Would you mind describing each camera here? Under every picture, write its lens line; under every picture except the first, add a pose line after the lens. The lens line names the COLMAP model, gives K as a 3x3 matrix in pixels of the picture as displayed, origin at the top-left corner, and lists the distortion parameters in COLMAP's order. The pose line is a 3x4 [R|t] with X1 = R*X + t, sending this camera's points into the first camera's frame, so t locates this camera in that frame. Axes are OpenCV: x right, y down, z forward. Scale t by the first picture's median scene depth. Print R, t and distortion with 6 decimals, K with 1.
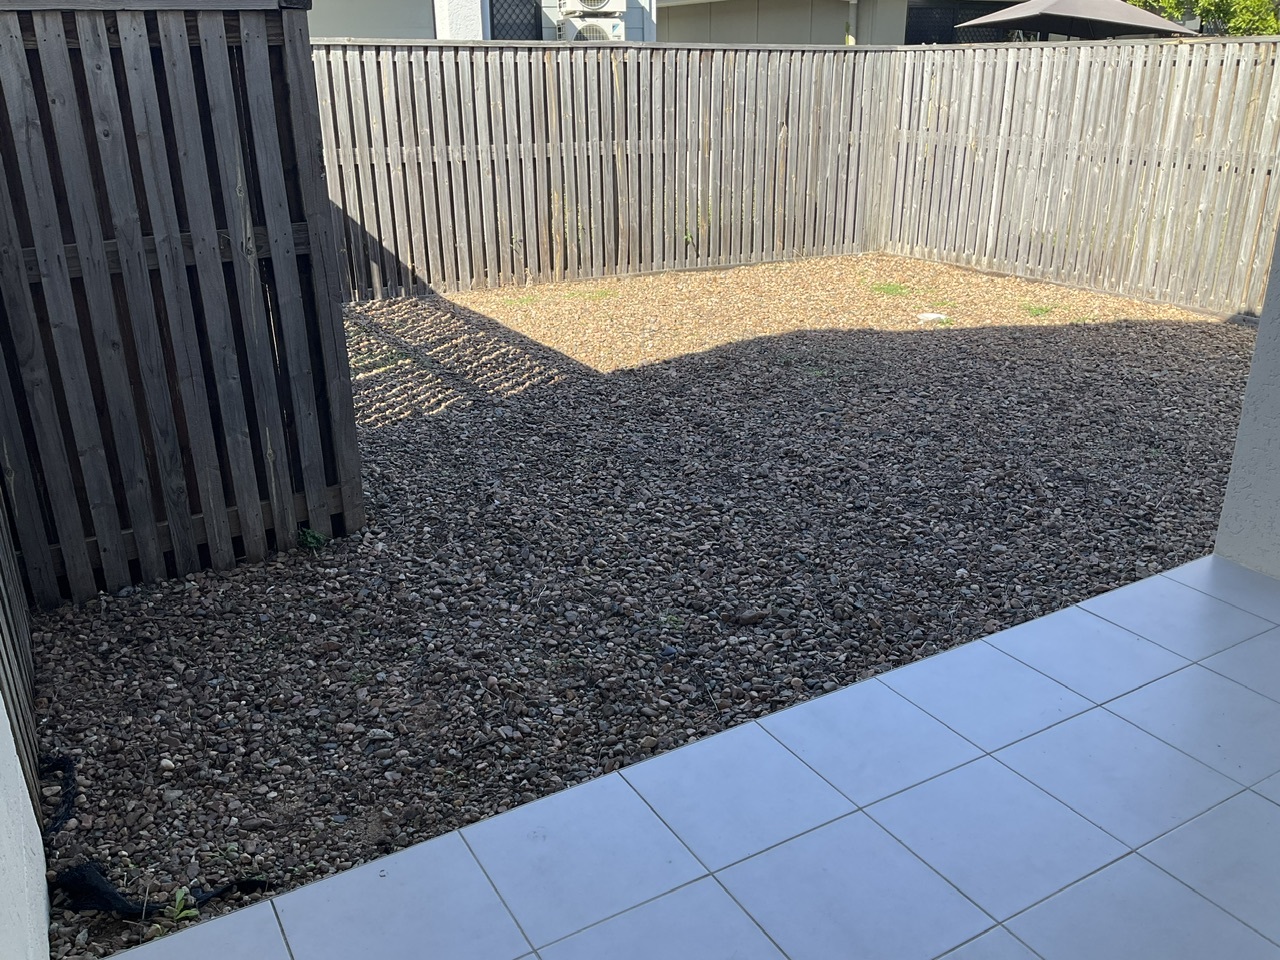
lens RADIAL K [[1065.8, 0, 641.2], [0, 1065.8, 480.8], [0, 0, 1]] dist [-0.001392, -0.003697]
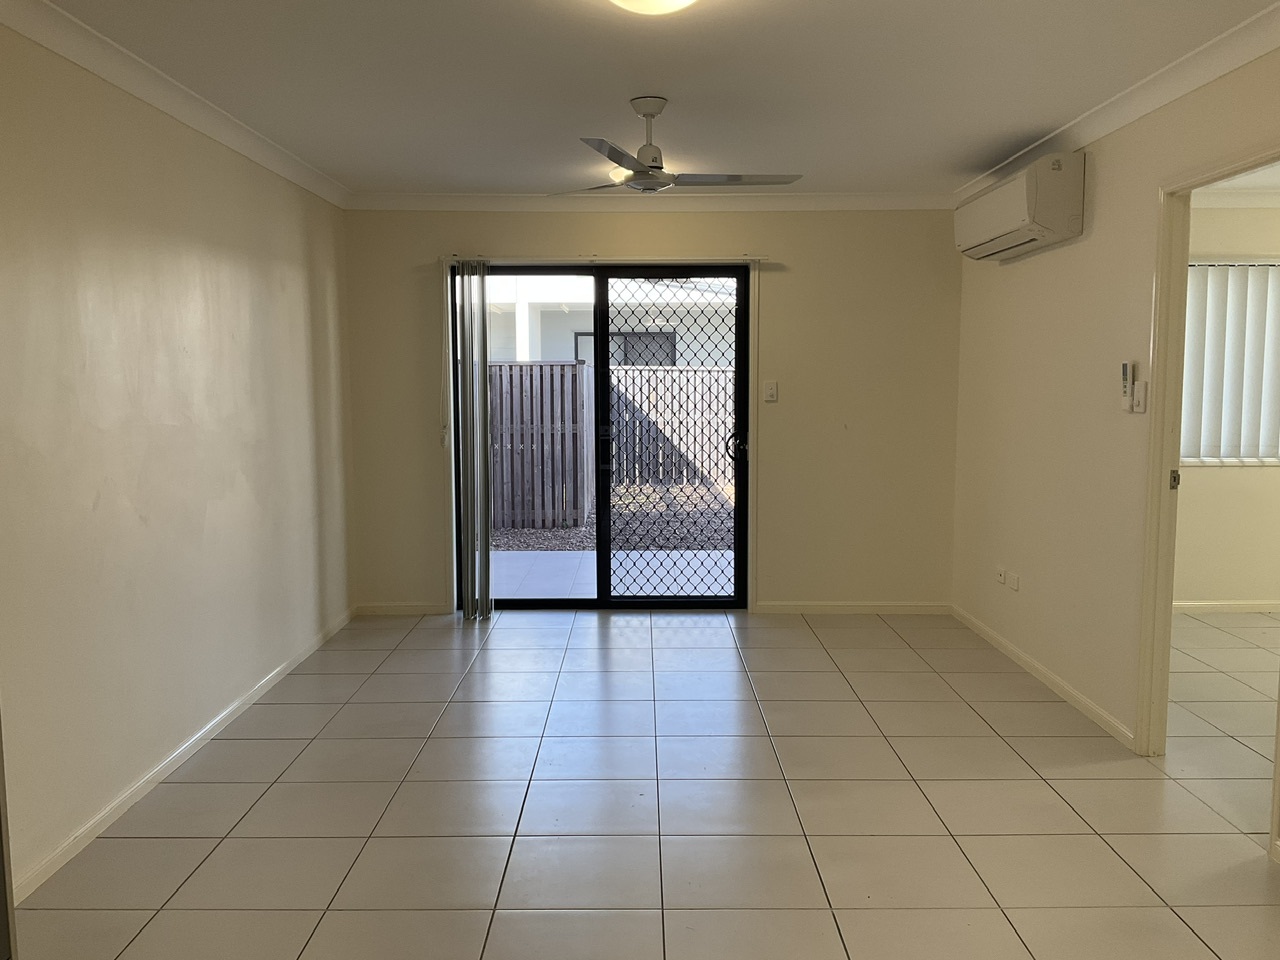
lens RADIAL K [[1065.8, 0, 640.0], [0, 1065.8, 478.7], [0, 0, 1]] dist [-0.001392, -0.003697]
pose [[0.859033, 0.063918, -0.507914, 1.578429], [-0.195995, 0.957641, -0.210971, 0.591861], [0.472915, 0.280780, 0.835173, -1.653641]]
